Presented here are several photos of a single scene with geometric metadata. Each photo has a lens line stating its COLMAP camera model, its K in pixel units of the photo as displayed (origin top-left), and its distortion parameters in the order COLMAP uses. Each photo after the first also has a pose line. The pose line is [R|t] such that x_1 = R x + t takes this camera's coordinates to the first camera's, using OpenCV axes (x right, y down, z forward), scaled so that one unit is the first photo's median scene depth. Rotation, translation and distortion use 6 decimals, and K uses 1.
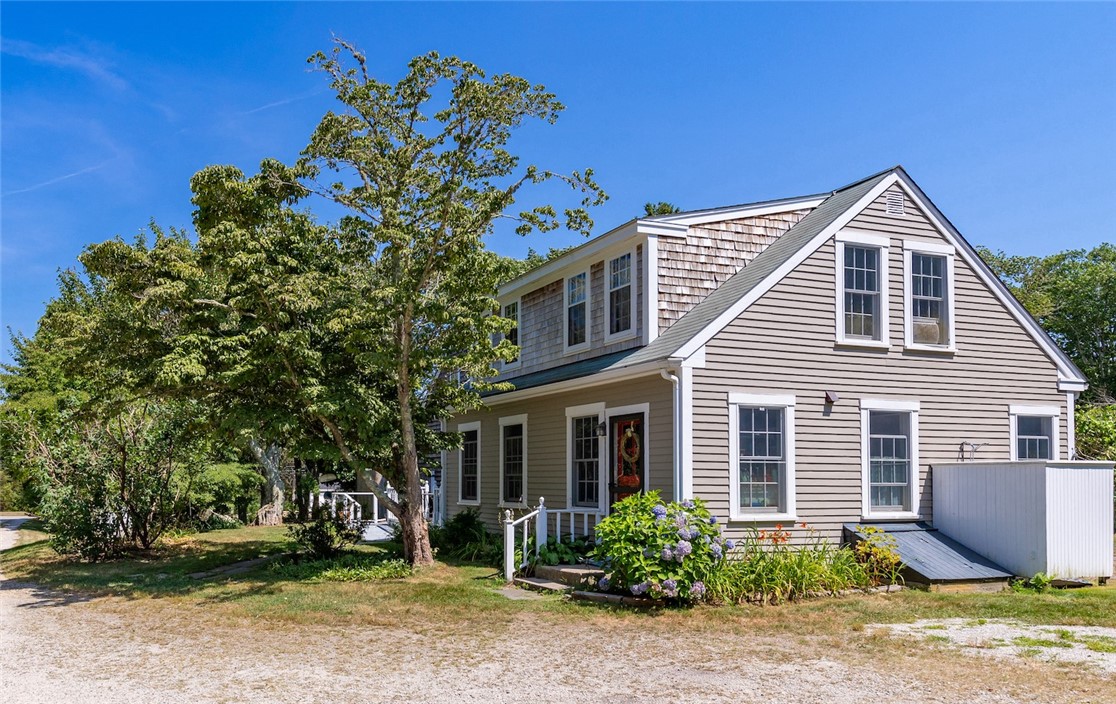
lens RADIAL K [[1185.6, 0, 558.0], [0, 1185.6, 352.0], [0, 0, 1]] dist [0.013321, 0.005919]
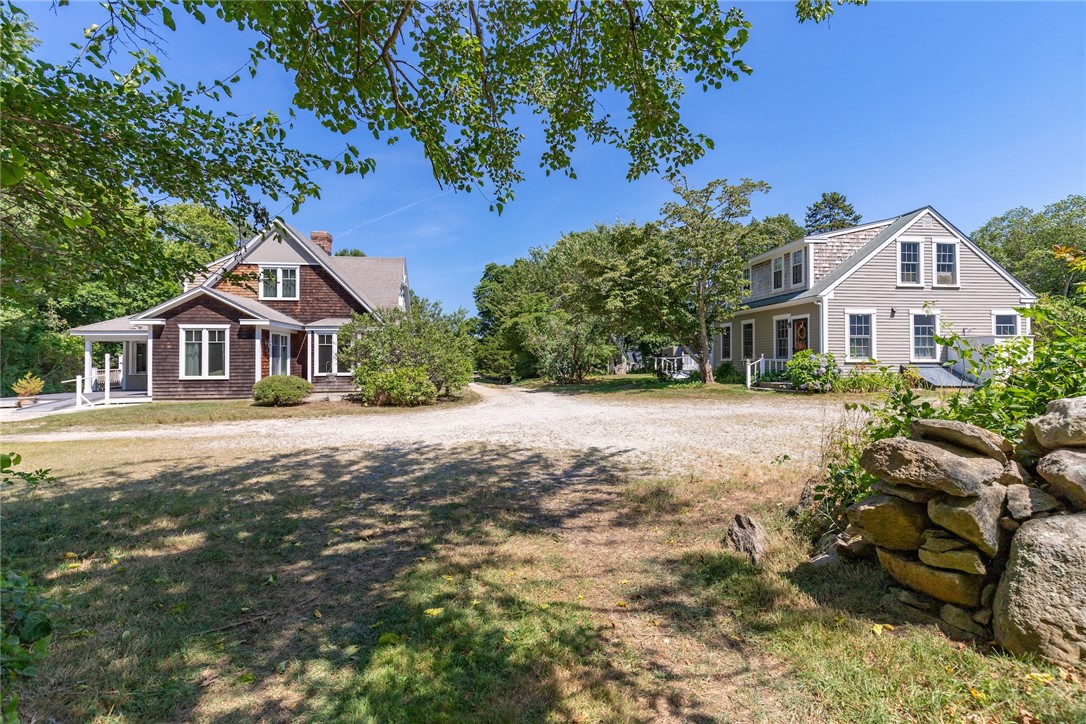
lens RADIAL K [[666.0, 0, 543.7], [0, 666.0, 351.2], [0, 0, 1]] dist [-0.003247, -0.001045]
pose [[0.948383, -0.005789, -0.317076, -0.006819], [0.037445, 0.994883, 0.093835, -0.026798], [0.314910, -0.100865, 0.943747, -0.426127]]
